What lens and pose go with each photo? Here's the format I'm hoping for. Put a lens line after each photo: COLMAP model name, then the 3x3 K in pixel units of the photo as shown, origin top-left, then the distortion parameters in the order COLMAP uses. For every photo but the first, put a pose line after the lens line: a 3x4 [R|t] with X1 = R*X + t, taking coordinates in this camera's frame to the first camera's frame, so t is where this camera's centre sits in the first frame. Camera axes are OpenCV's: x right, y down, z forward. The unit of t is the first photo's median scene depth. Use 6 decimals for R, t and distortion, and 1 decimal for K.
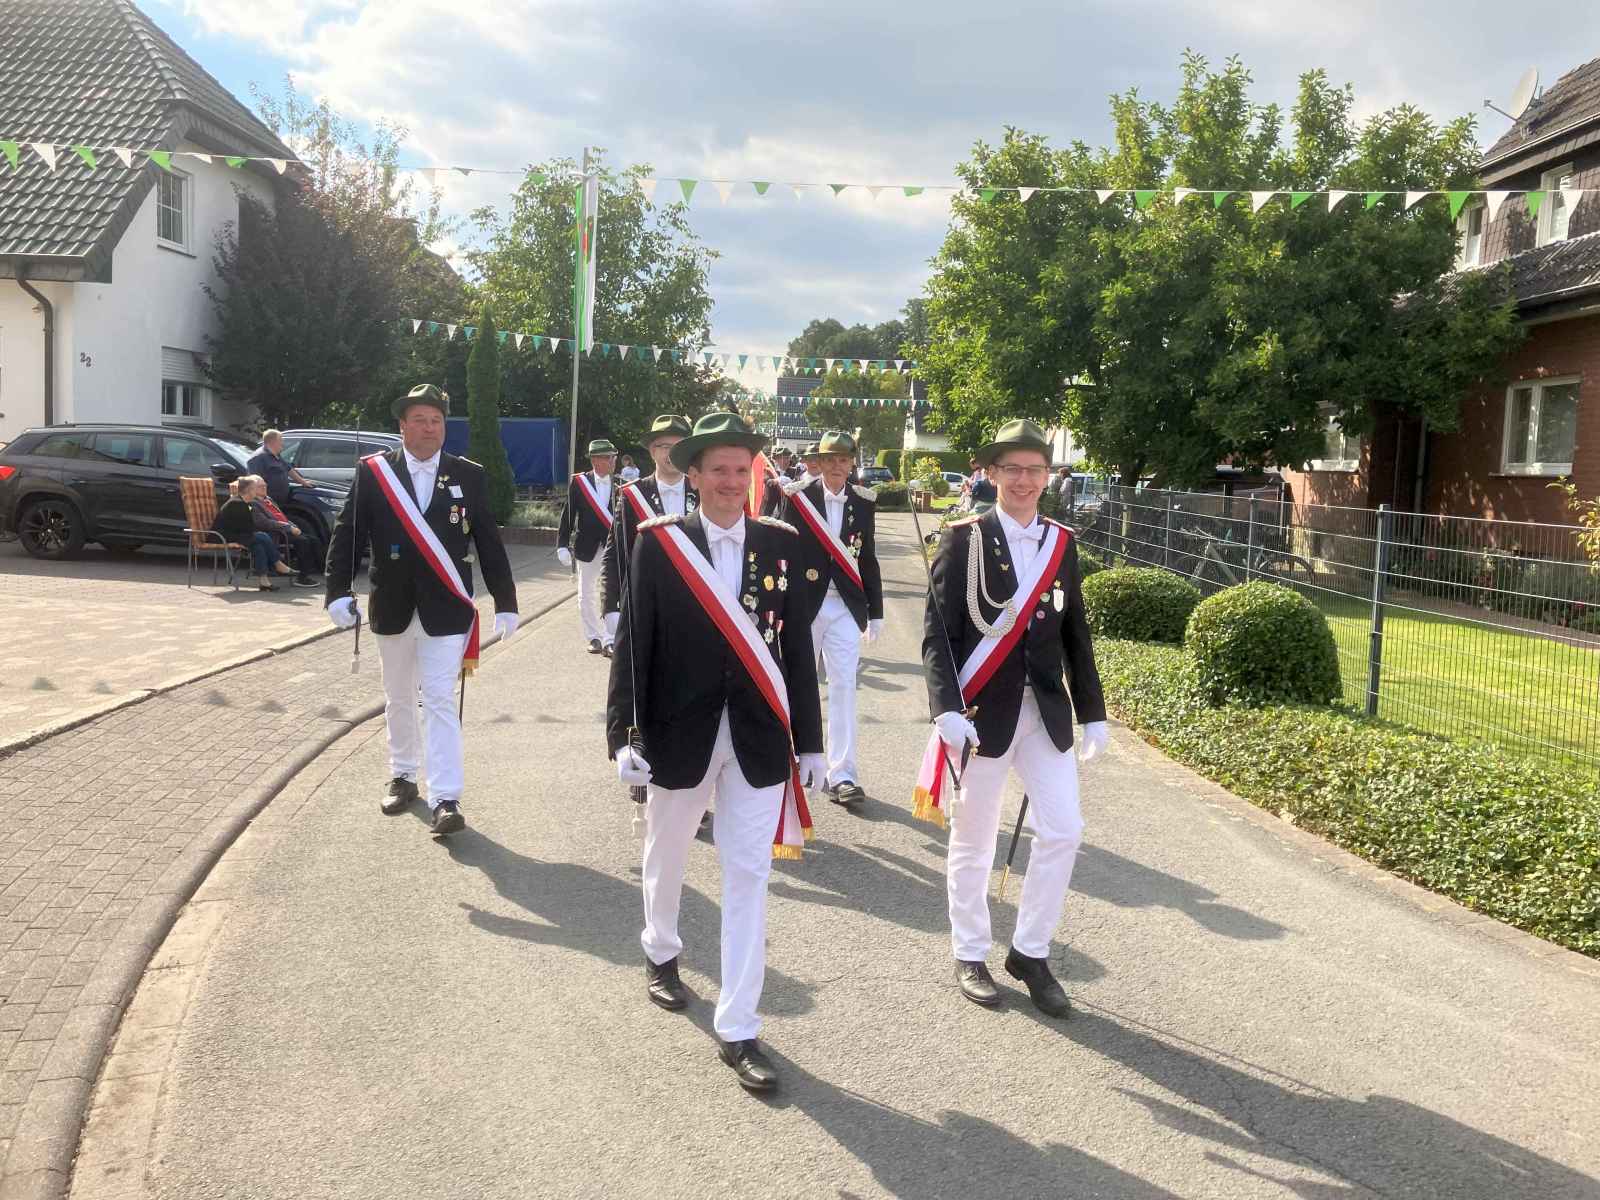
lens RADIAL K [[1240.6, 0, 823.9], [0, 1240.6, 558.5], [0, 0, 1]] dist [0.001305, 0.014400]
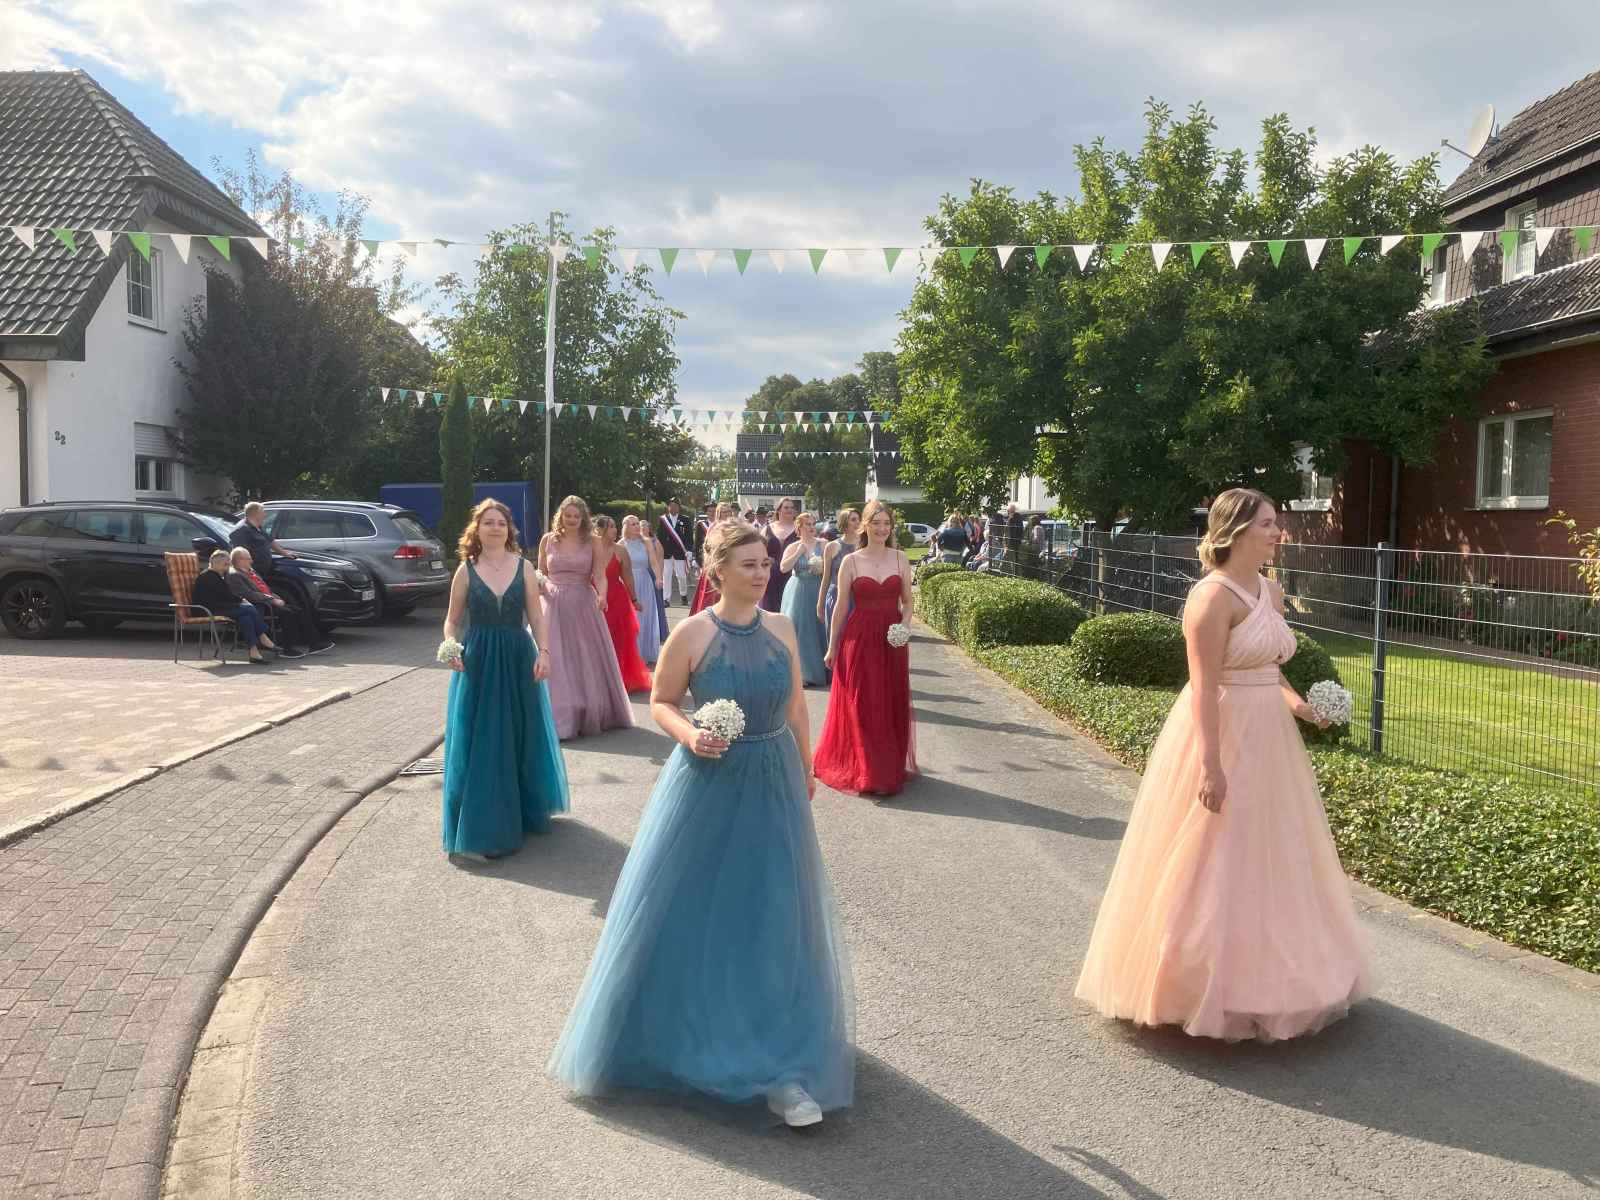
lens RADIAL K [[1240.0, 0, 796.7], [0, 1240.0, 596.5], [0, 0, 1]] dist [-0.006164, 0.030821]
pose [[0.999482, -0.031257, 0.007680, -0.015740], [0.031358, 0.999418, -0.013400, -0.000645], [-0.007257, 0.013633, 0.999881, 0.000166]]
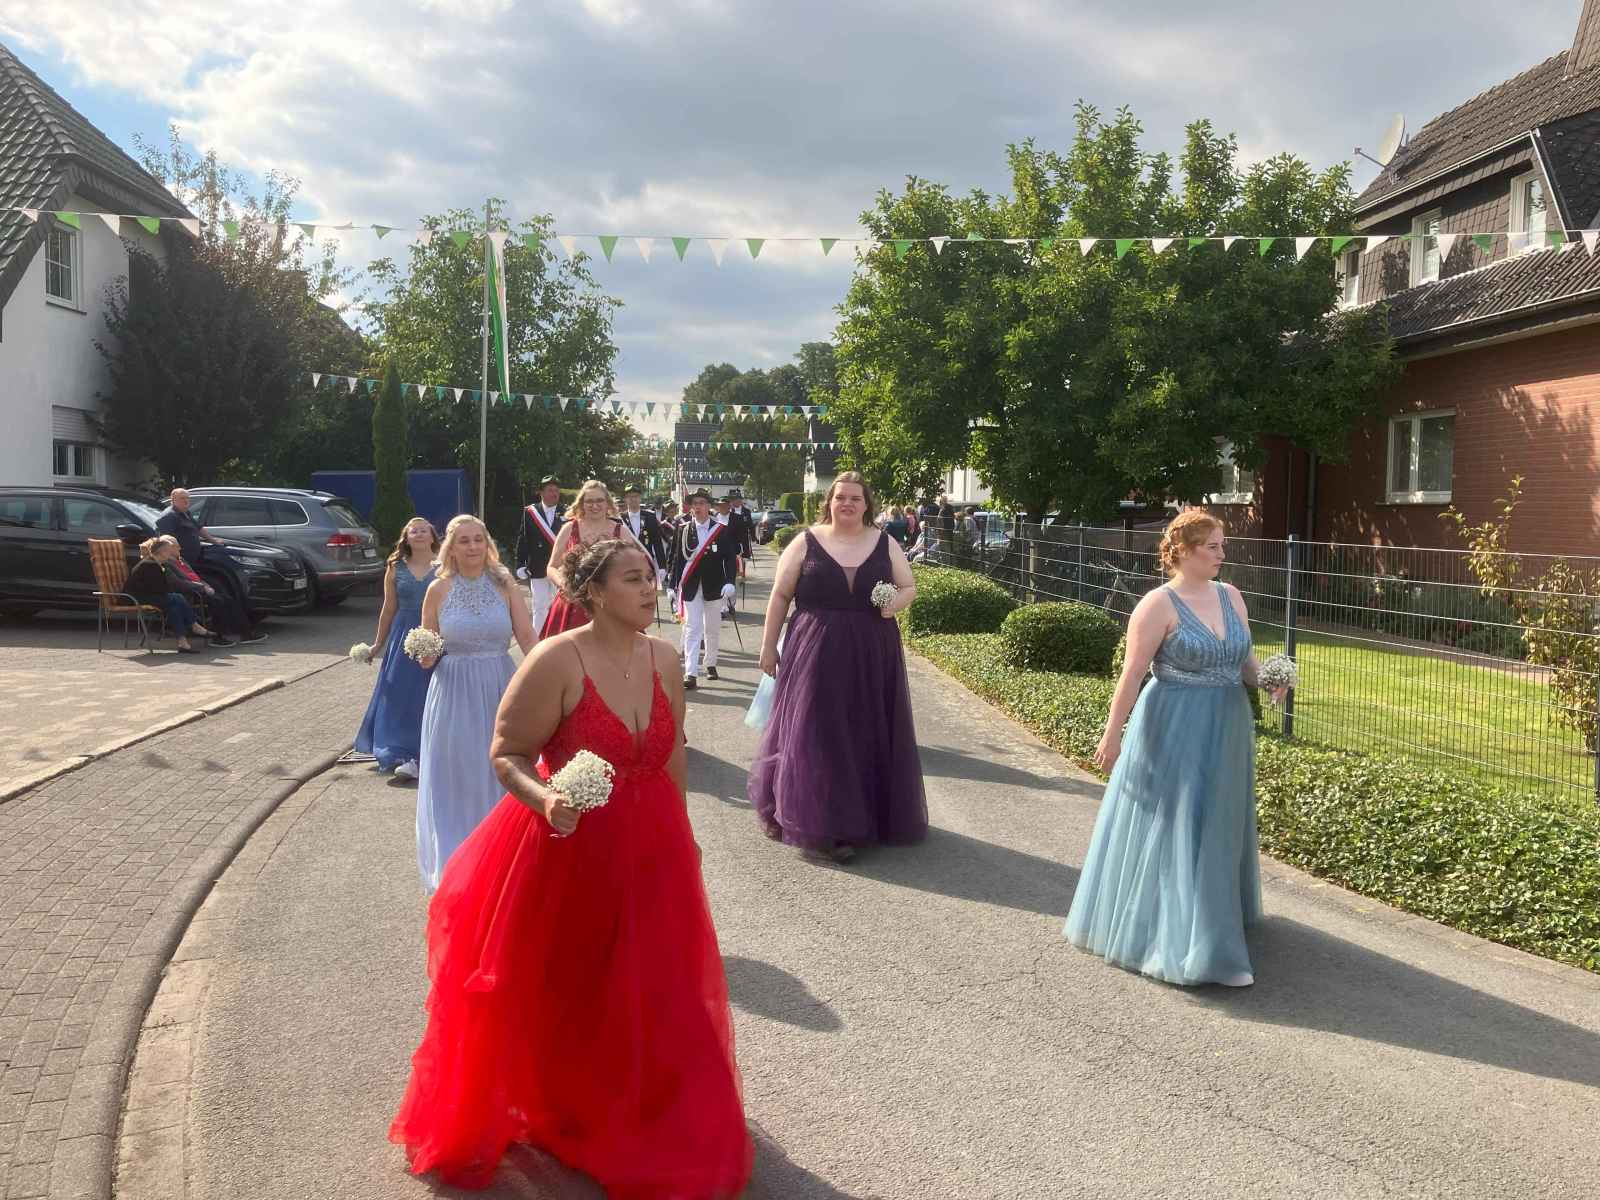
lens RADIAL K [[1237.6, 0, 810.5], [0, 1237.6, 584.8], [0, 0, 1]] dist [0.010433, -0.003995]
pose [[0.997172, -0.029231, 0.069235, -0.016024], [0.030172, 0.999466, -0.012584, -0.000113], [-0.068830, 0.014638, 0.997521, -0.011928]]
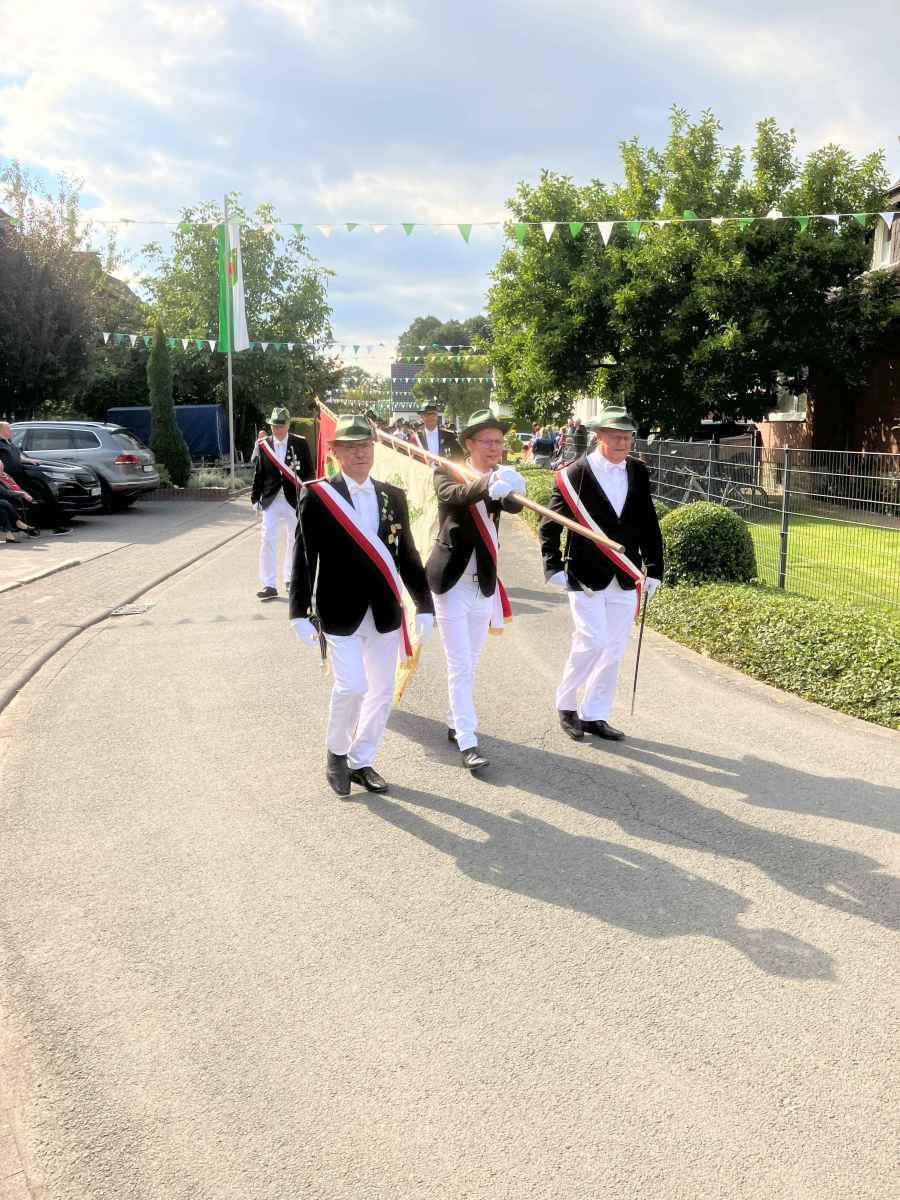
lens RADIAL K [[932.4, 0, 476.5], [0, 932.4, 597.5], [0, 0, 1]] dist [0.001729, 0.015468]
pose [[0.998011, -0.049078, 0.039571, 0.017404], [0.044790, 0.993693, 0.102802, 0.003124], [-0.044367, -0.100825, 0.993914, -0.045443]]
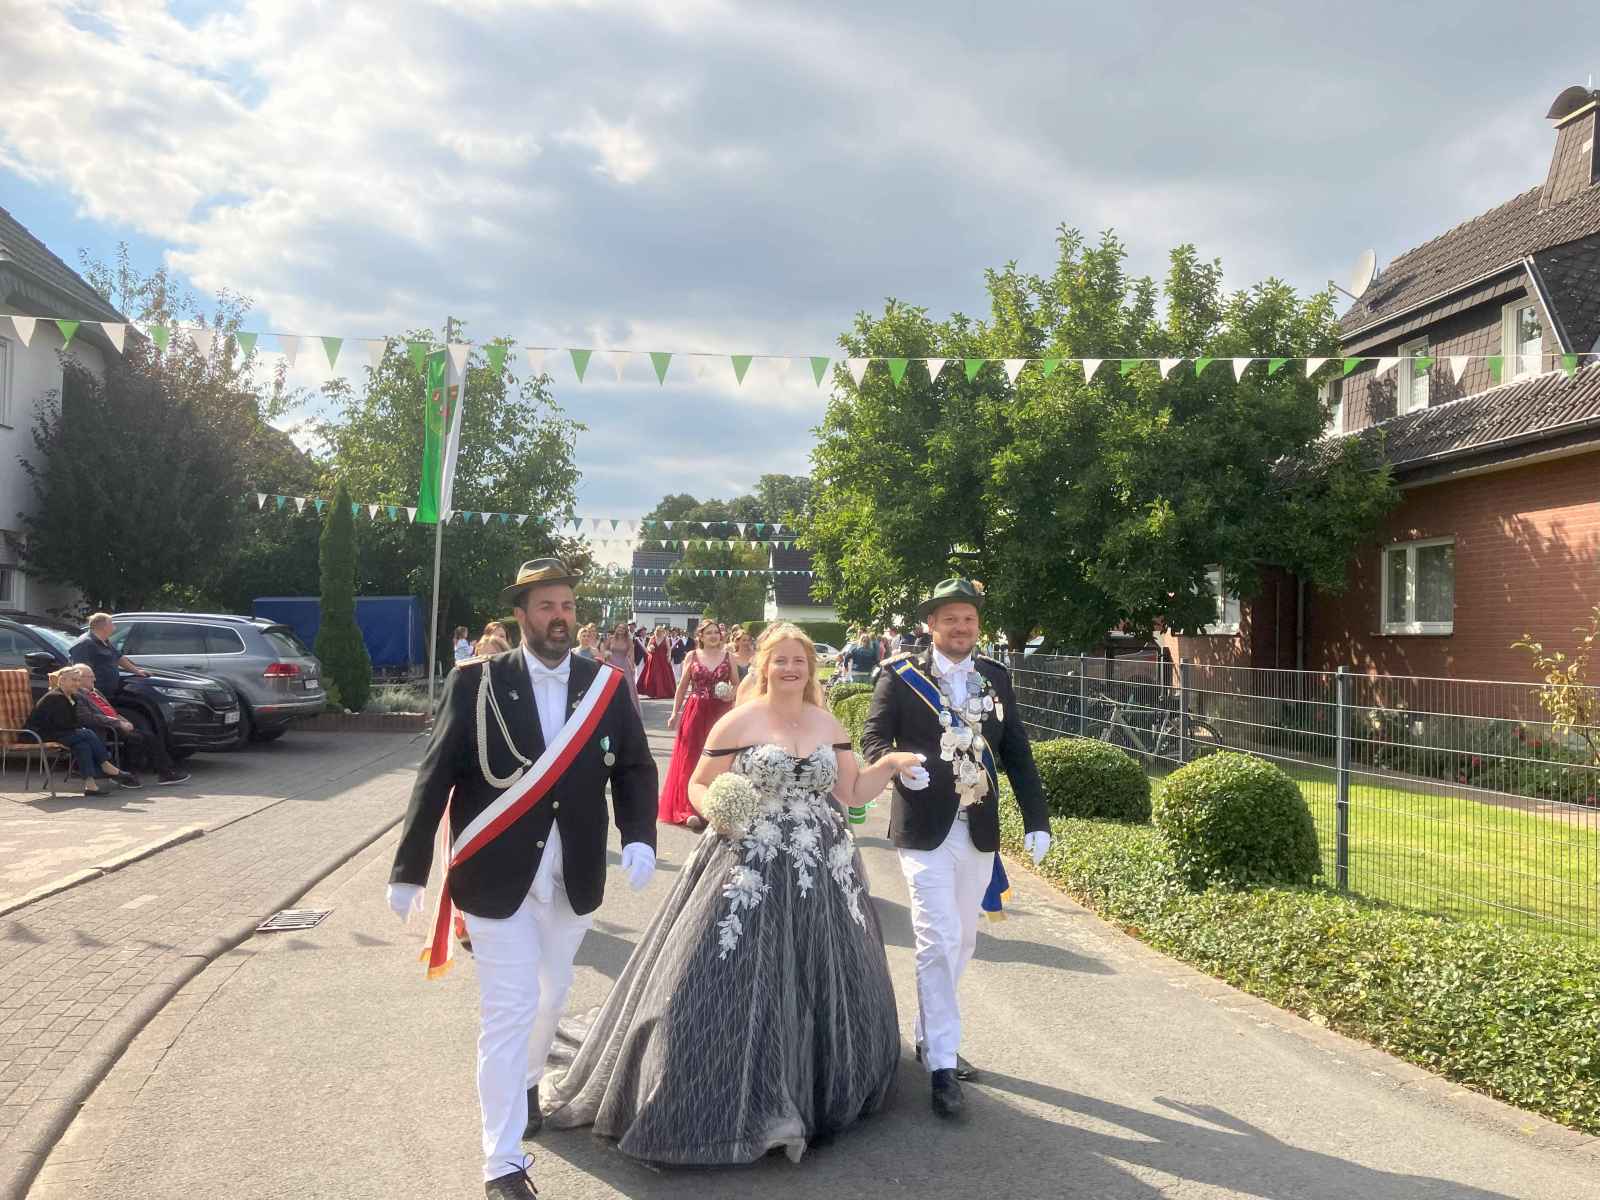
lens RADIAL K [[1243.2, 0, 825.1], [0, 1243.2, 620.5], [0, 0, 1]] dist [0.001729, 0.015468]
pose [[0.992943, -0.019869, 0.116916, -0.028118], [0.030260, 0.995679, -0.087790, -0.003442], [-0.114666, 0.090708, 0.989254, 0.047445]]
